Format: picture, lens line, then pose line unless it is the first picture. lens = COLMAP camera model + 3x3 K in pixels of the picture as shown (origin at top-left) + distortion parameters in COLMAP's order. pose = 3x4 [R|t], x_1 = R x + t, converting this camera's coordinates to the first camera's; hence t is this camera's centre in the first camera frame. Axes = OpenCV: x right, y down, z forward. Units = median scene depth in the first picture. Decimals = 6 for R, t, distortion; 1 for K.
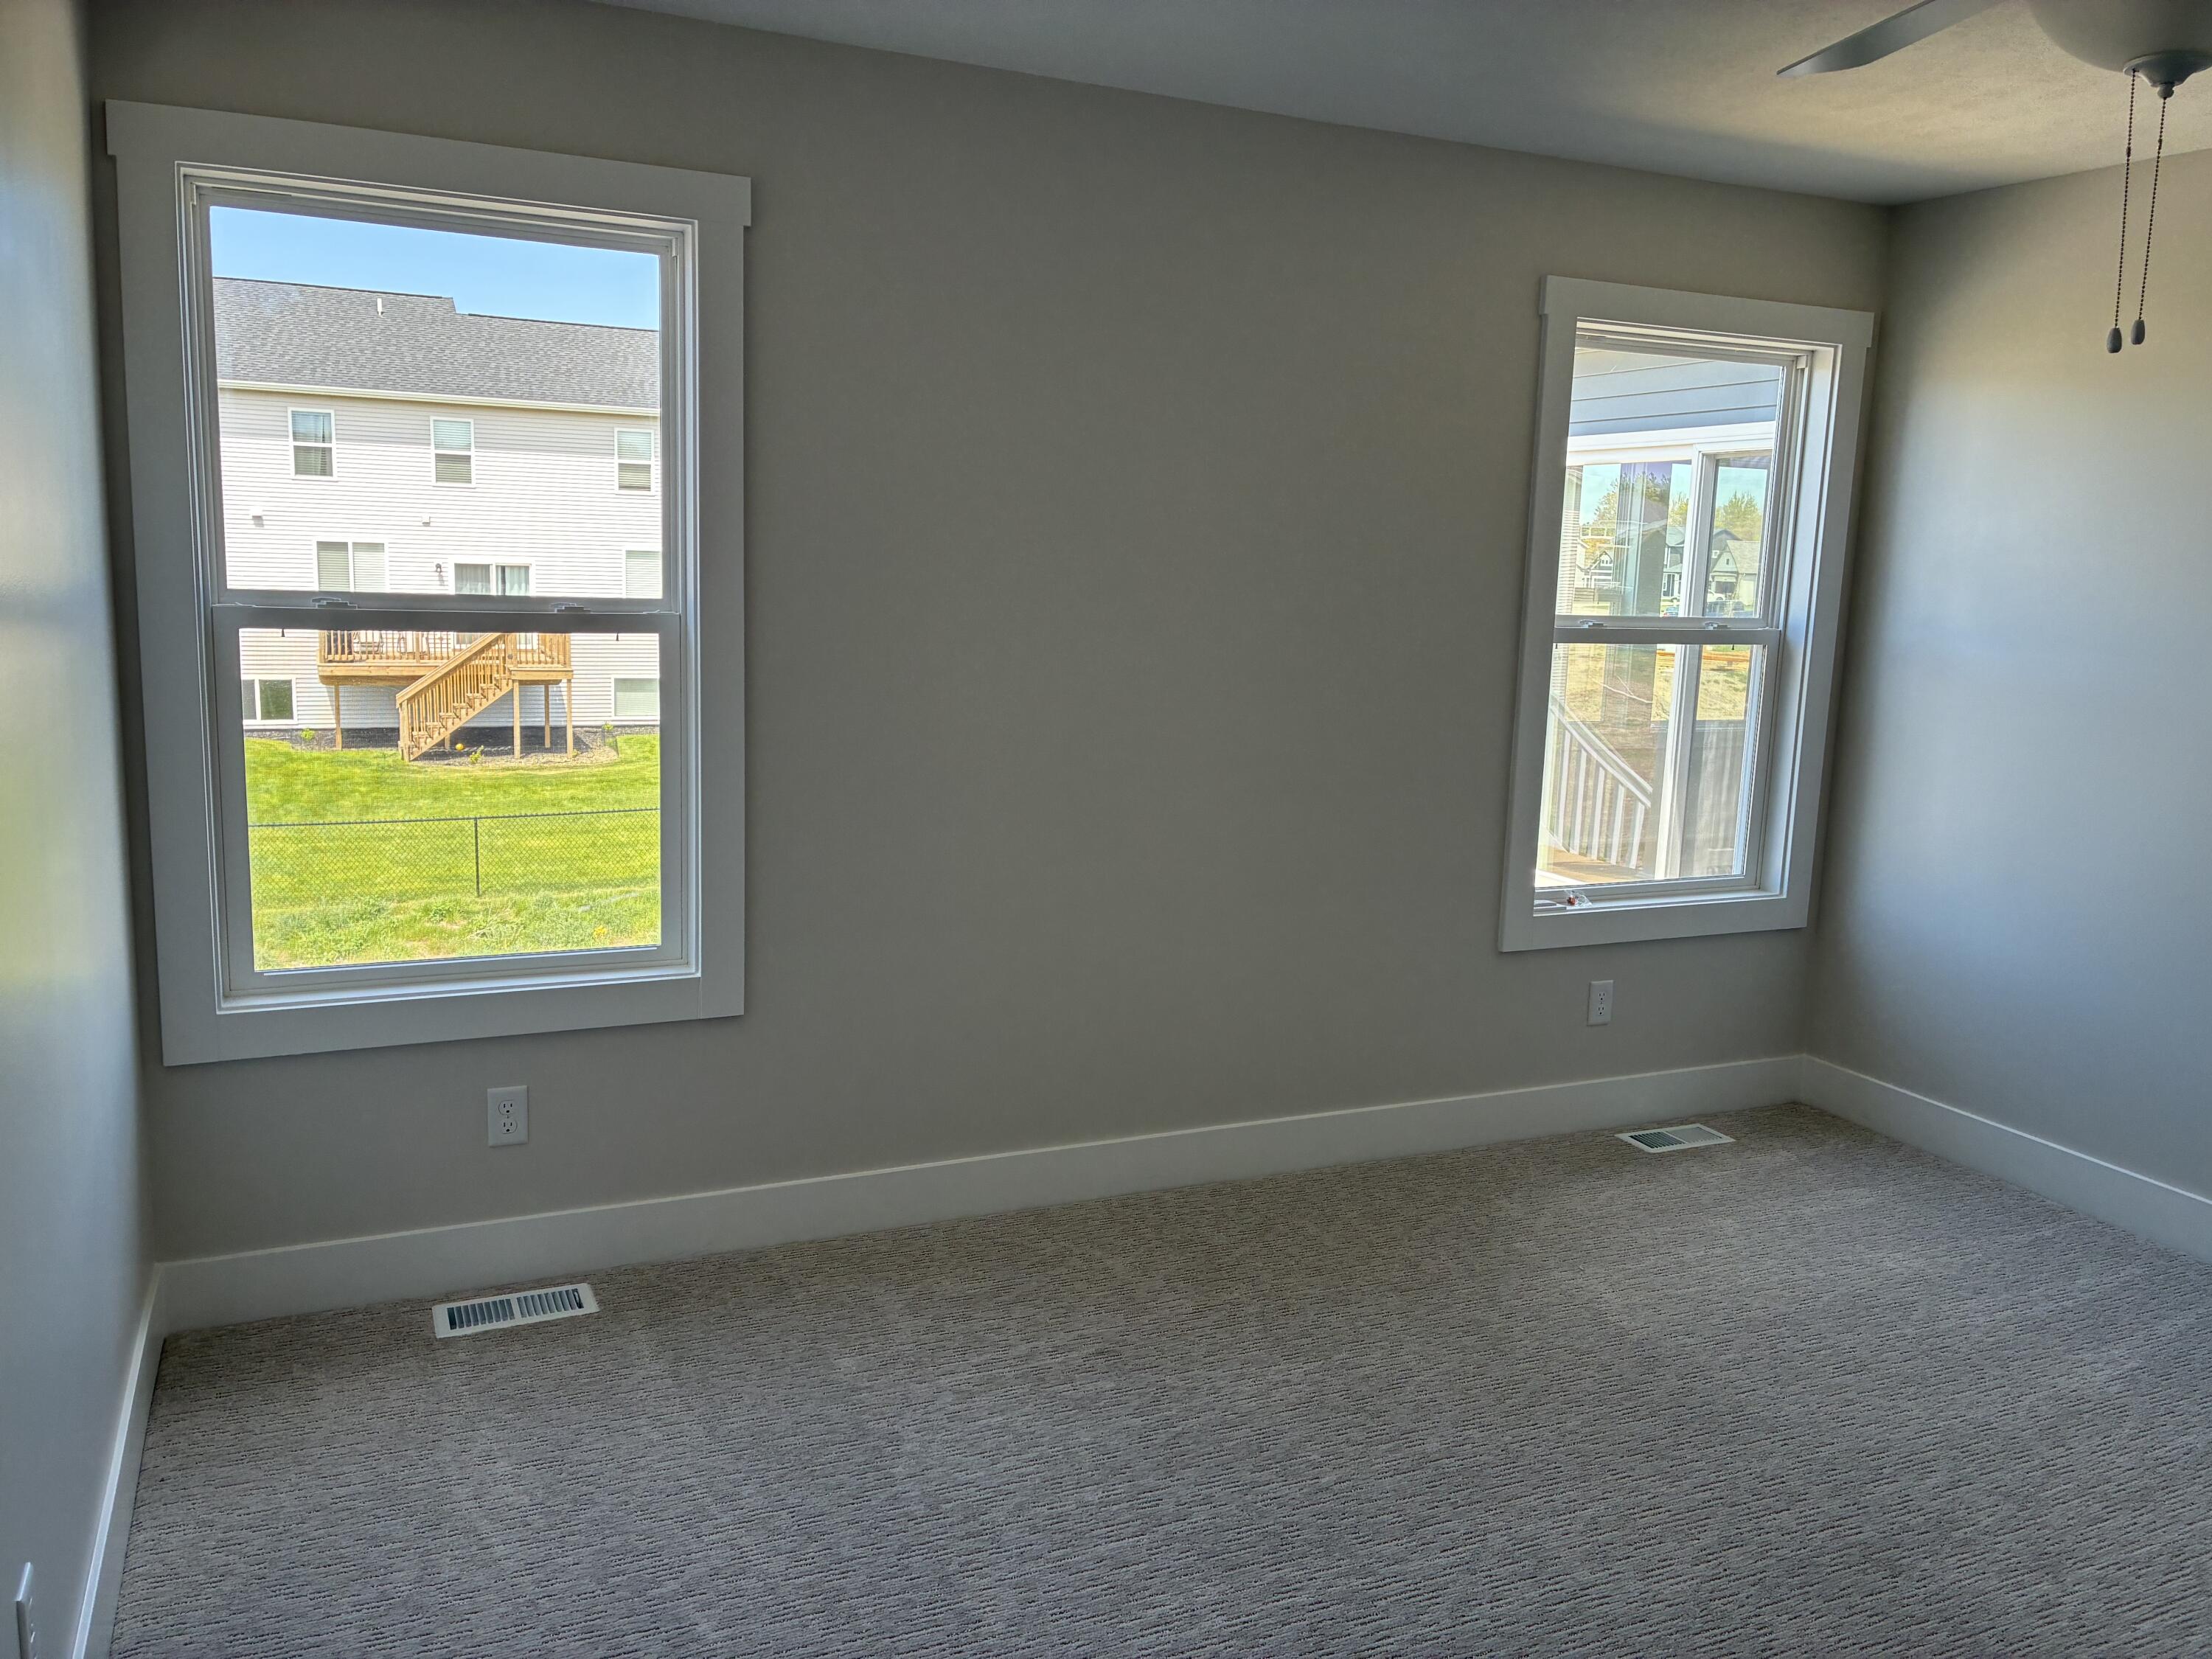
lens RADIAL K [[1674.1, 0, 1103.4], [0, 1674.1, 819.1], [0, 0, 1]] dist [0.055969, -0.067406]
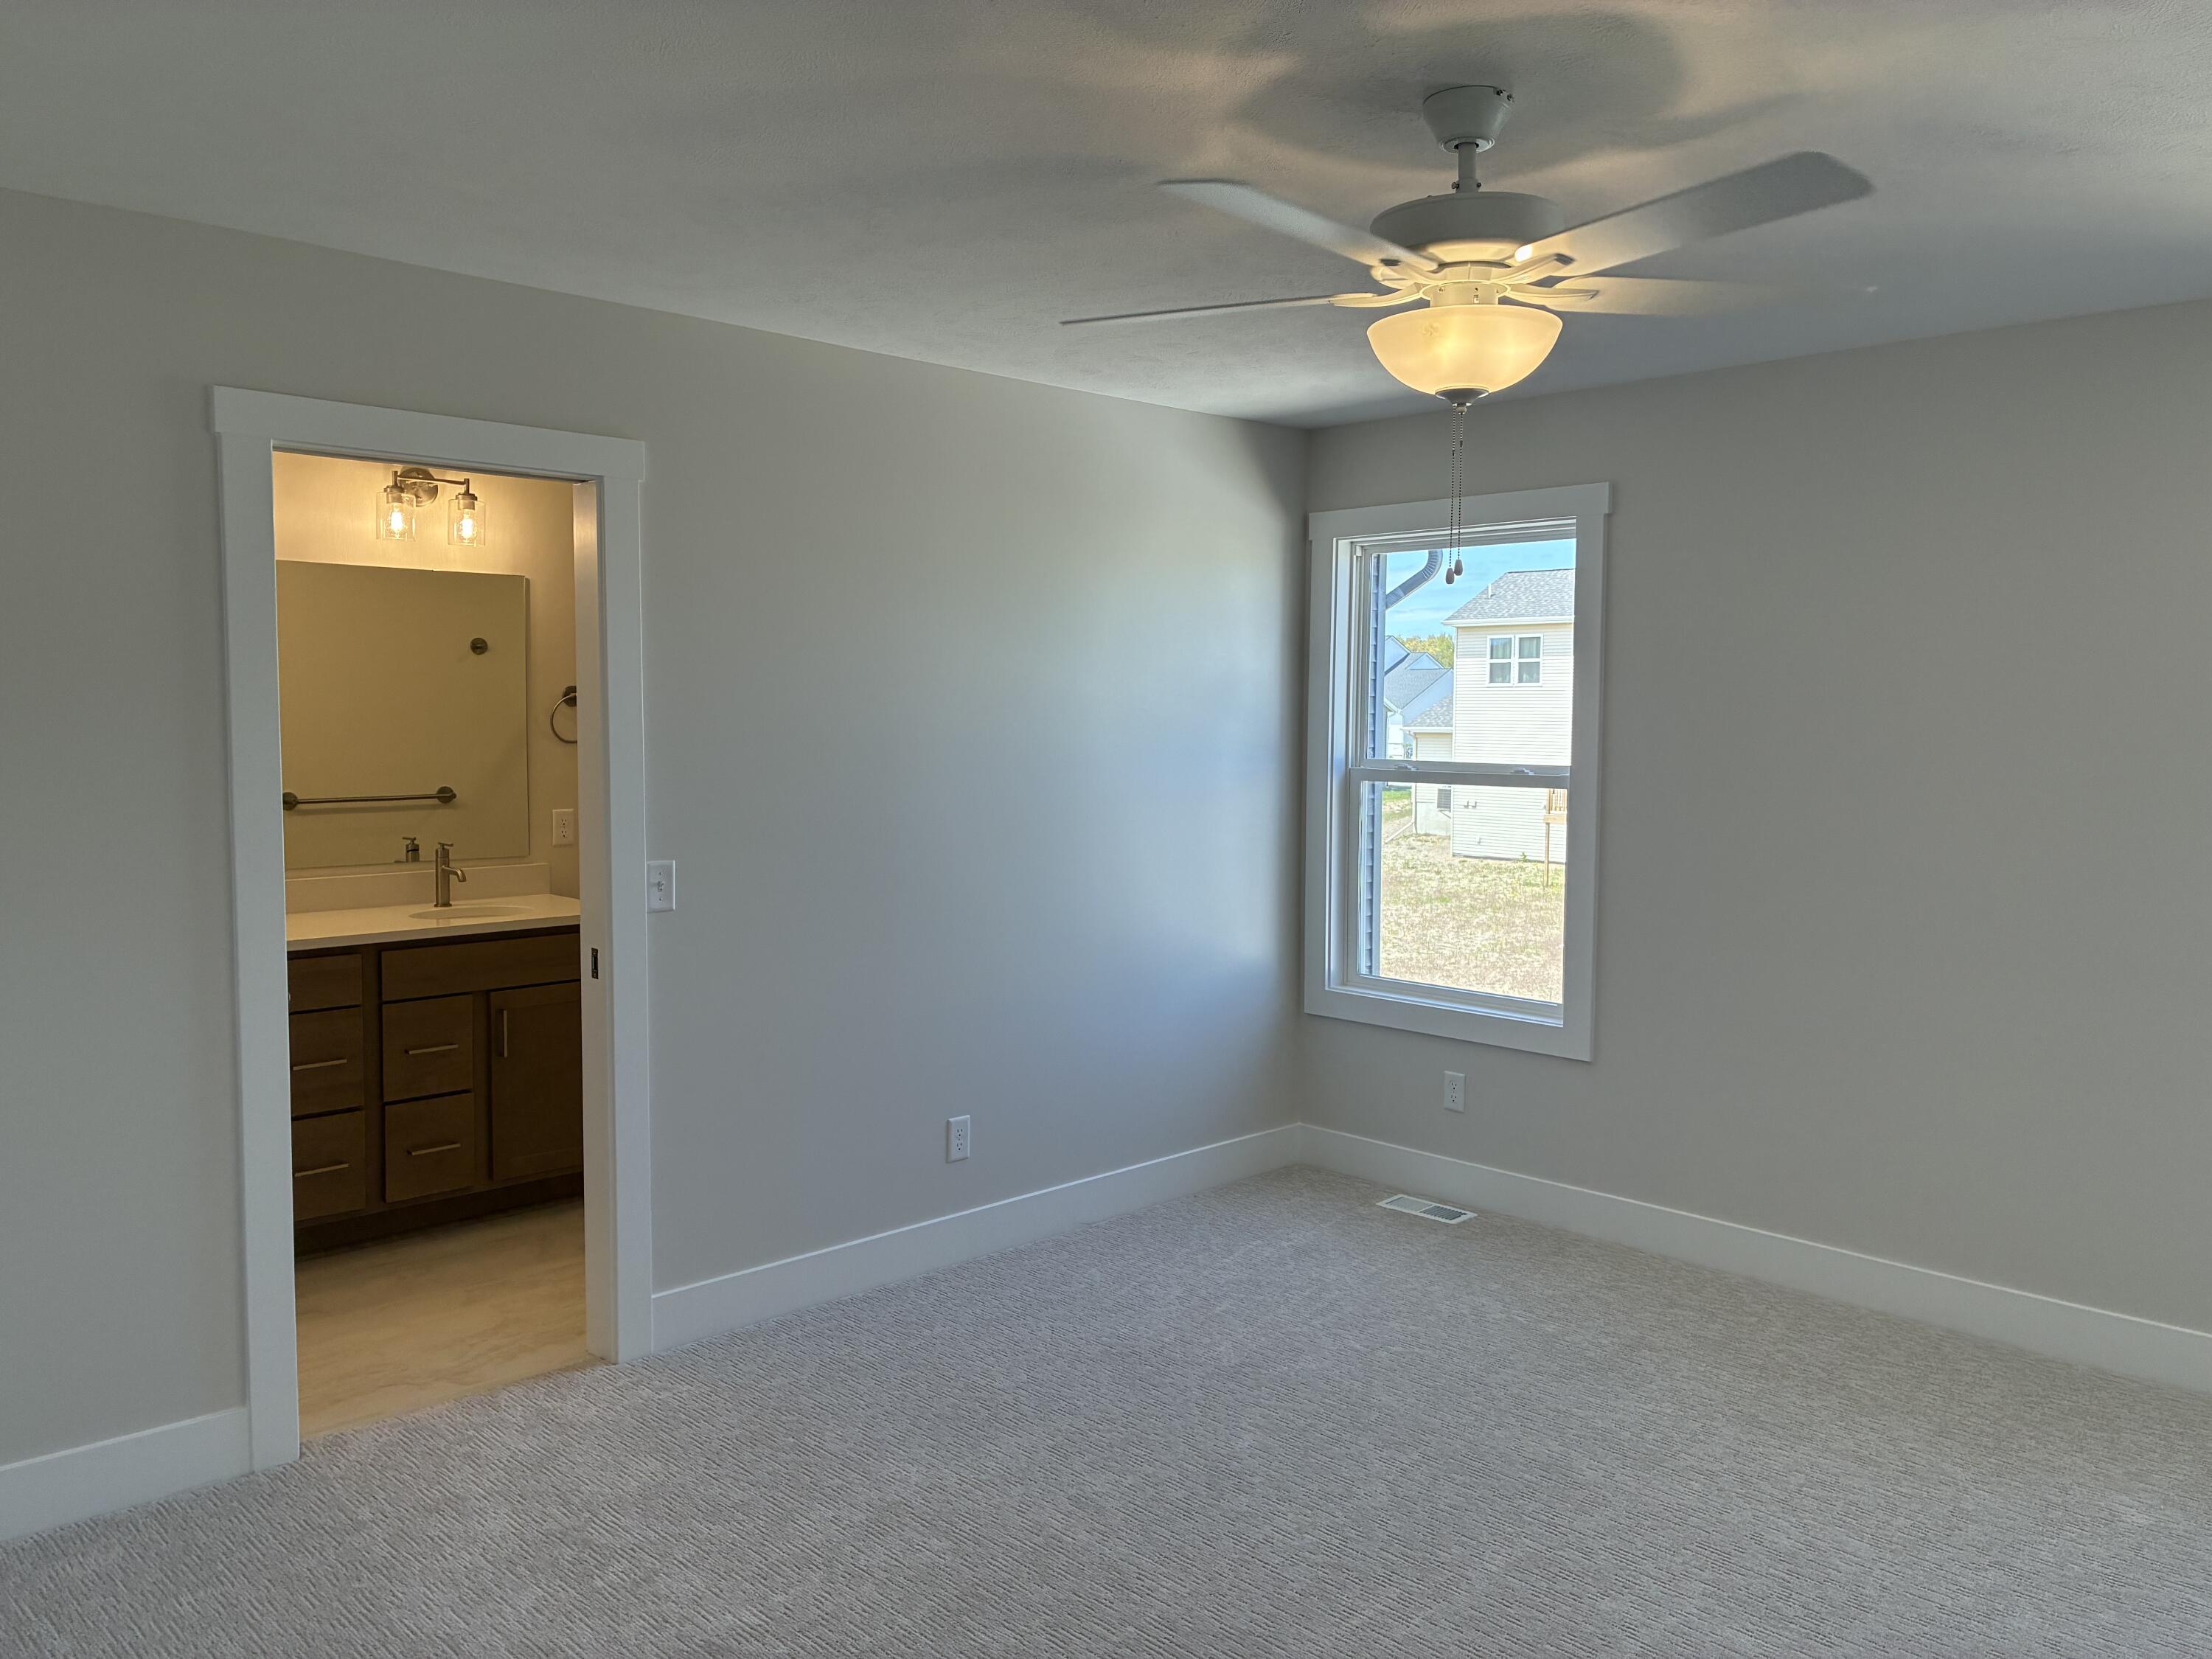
lens RADIAL K [[1674.1, 0, 1098.4], [0, 1674.1, 820.3], [0, 0, 1]] dist [0.055969, -0.067406]
pose [[0.334912, 0.031630, -0.941718, 0.815735], [-0.141795, 0.989747, -0.017185, 0.000193], [0.931519, 0.139286, 0.335963, 0.105668]]
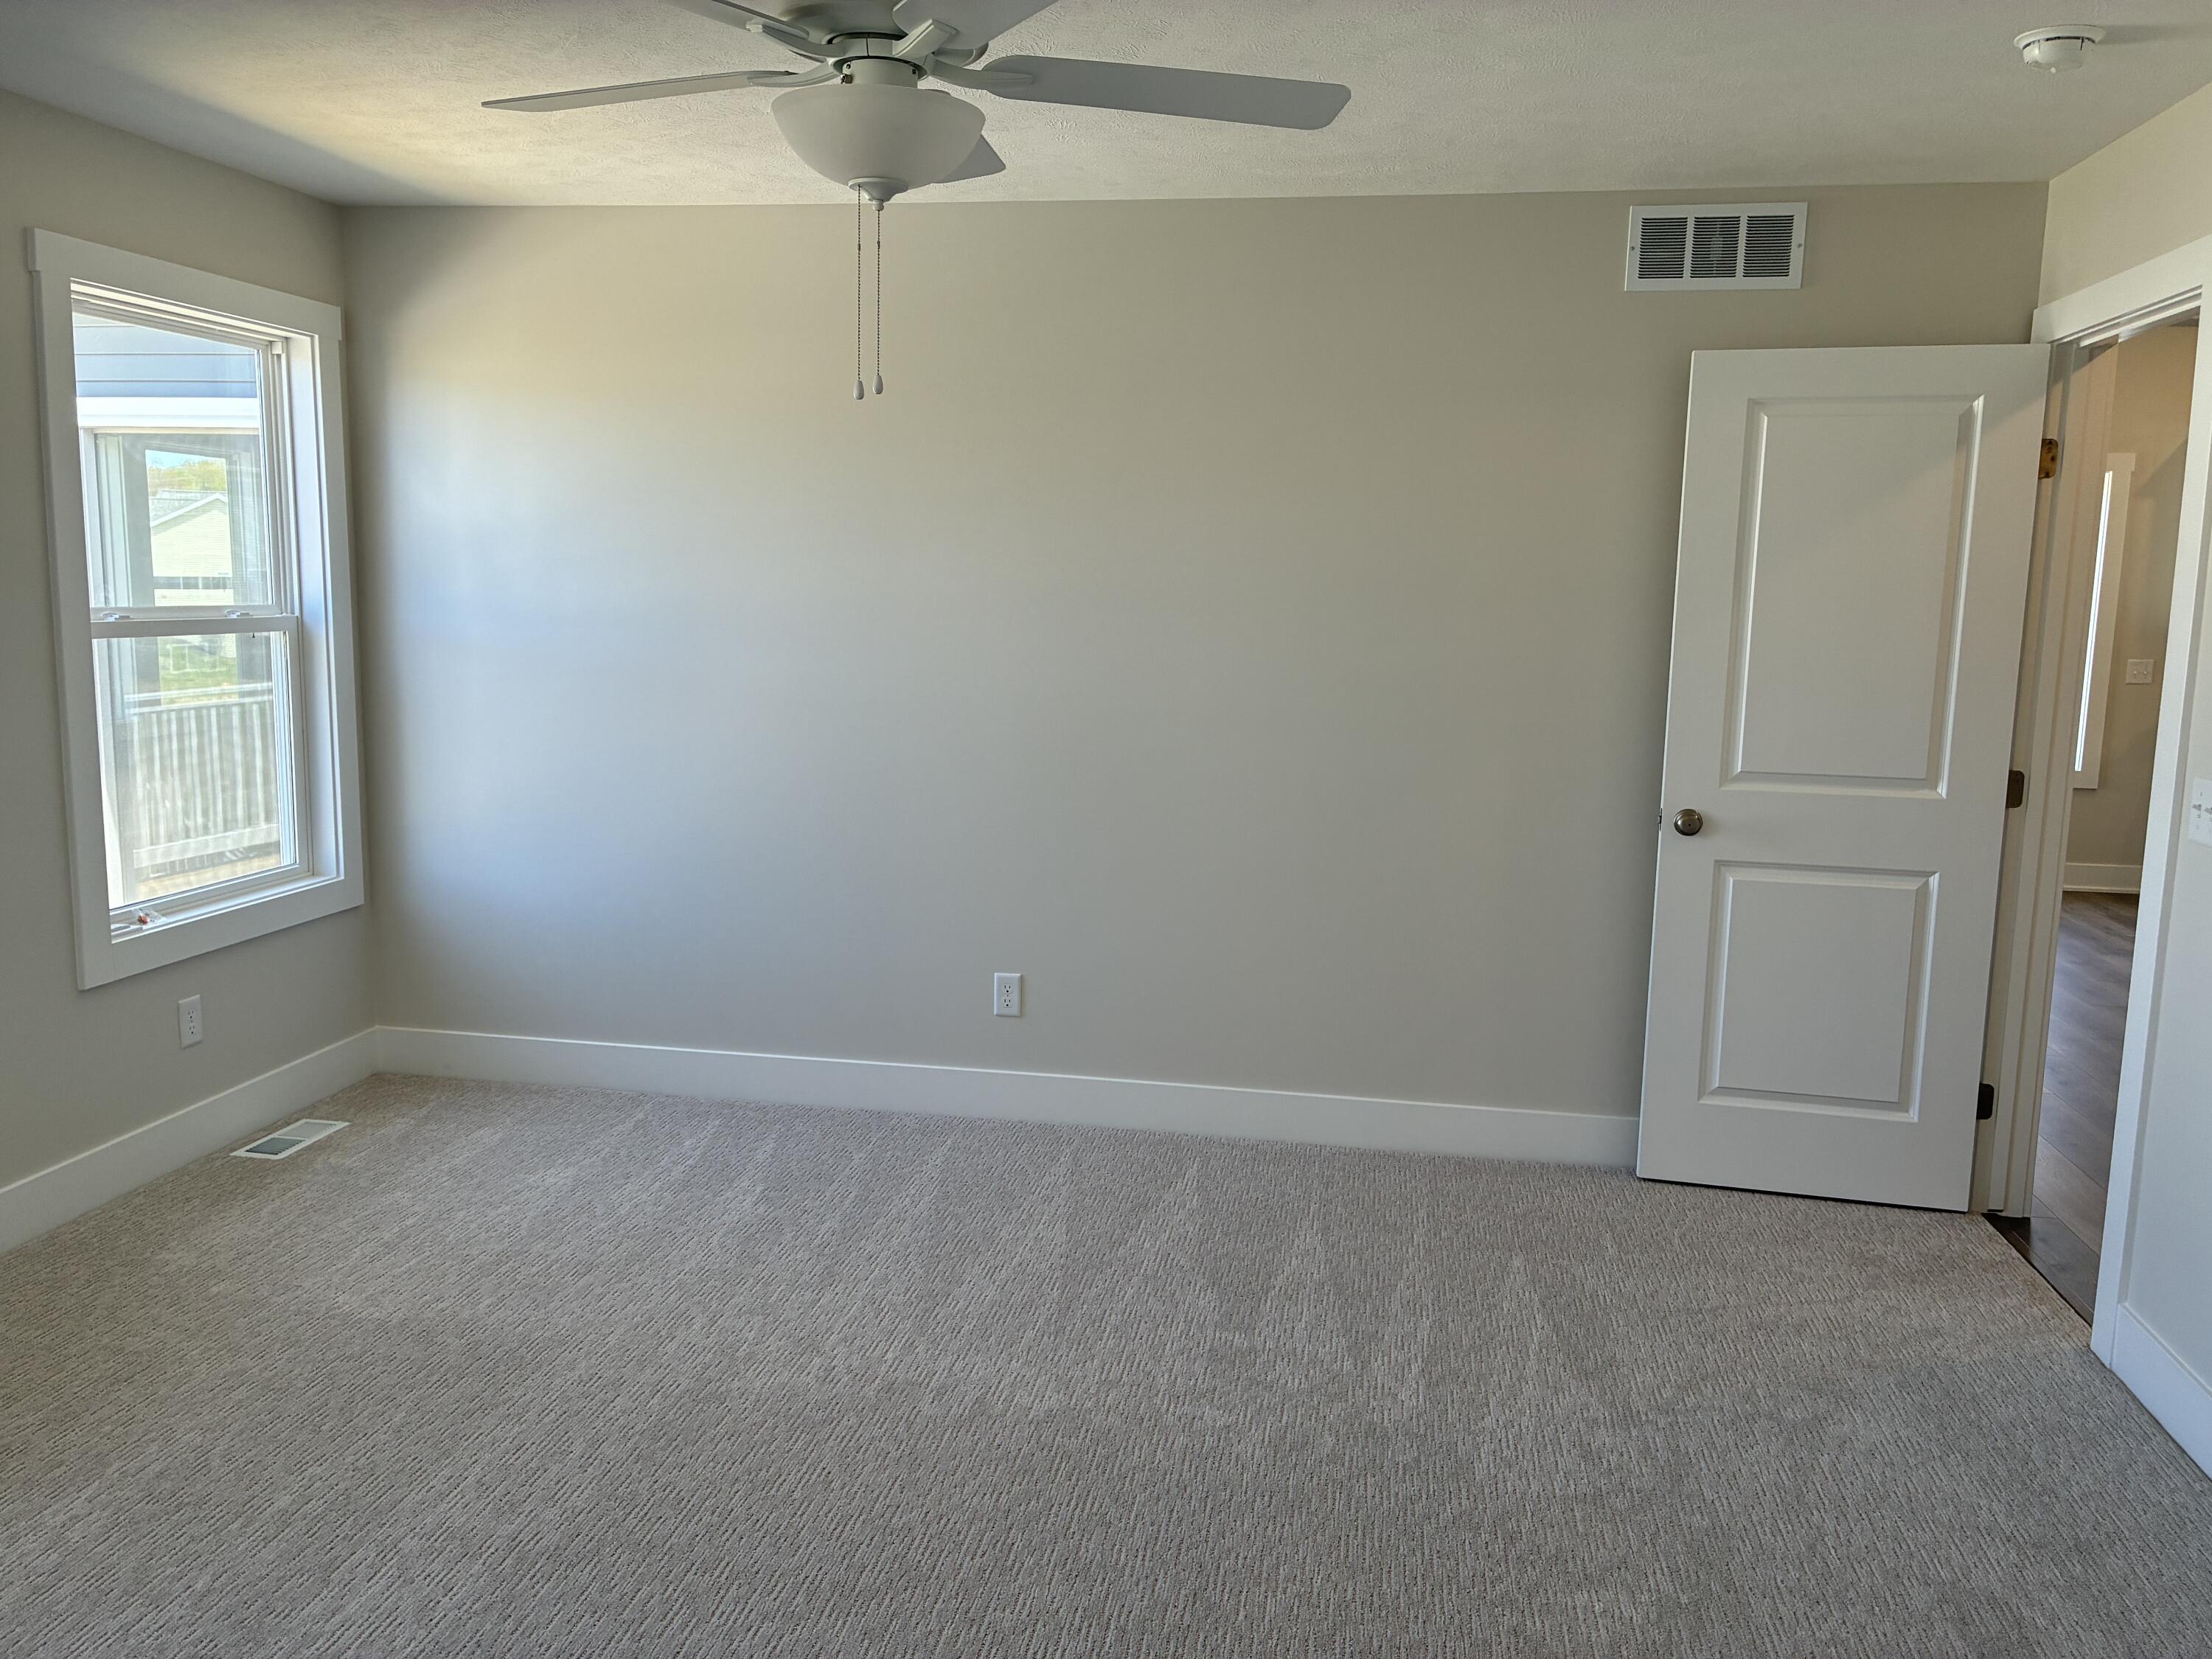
lens RADIAL K [[1674.1, 0, 1098.7], [0, 1674.1, 815.2], [0, 0, 1]] dist [0.055969, -0.067406]
pose [[0.563859, -0.136667, 0.814484, -0.184214], [0.127850, 0.988769, 0.077402, -0.013216], [-0.815915, 0.060488, 0.574999, 0.047439]]
